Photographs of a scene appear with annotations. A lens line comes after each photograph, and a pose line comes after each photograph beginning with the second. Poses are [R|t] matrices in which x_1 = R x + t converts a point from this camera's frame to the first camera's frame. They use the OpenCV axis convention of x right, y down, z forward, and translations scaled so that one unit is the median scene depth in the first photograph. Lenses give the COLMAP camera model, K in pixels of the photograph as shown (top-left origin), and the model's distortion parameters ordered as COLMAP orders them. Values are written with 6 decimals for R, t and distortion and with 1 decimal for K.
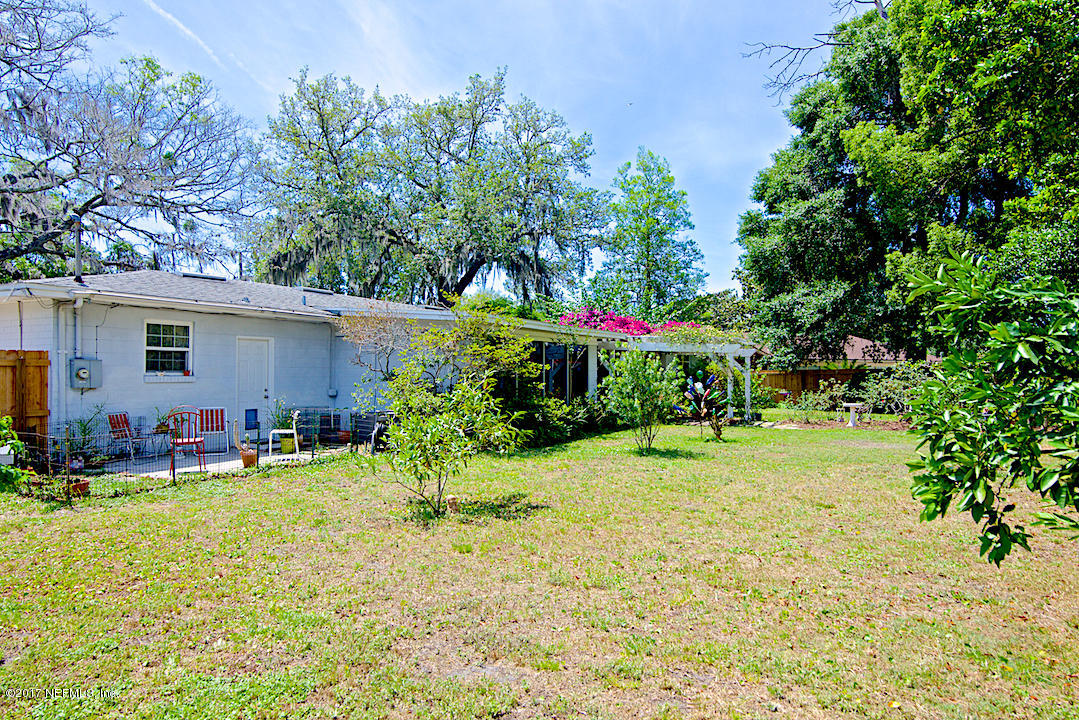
lens RADIAL K [[727.4, 0, 539.5], [0, 727.4, 360.0], [0, 0, 1]] dist [0.006380, 0.000820]
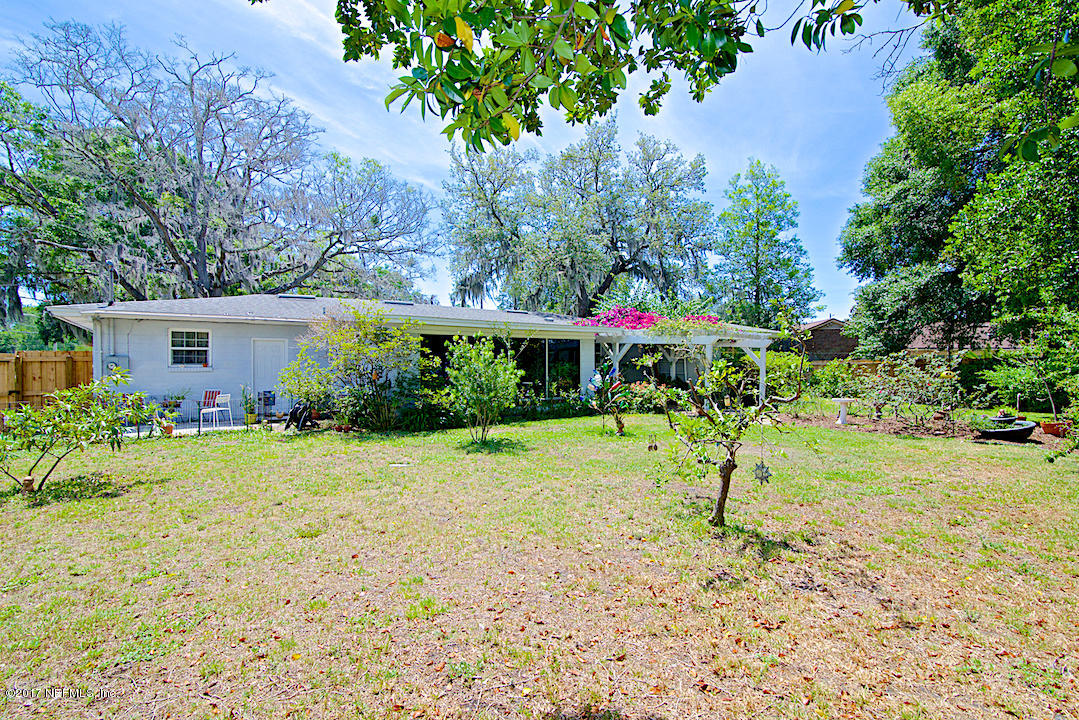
lens RADIAL K [[516.8, 0, 539.5], [0, 516.8, 360.0], [0, 0, 1]] dist [-0.002446, -0.000783]
pose [[0.889496, 0.003093, -0.456933, 0.552211], [0.005354, 0.999838, 0.017191, -0.006185], [0.456912, -0.017738, 0.889335, 0.397024]]
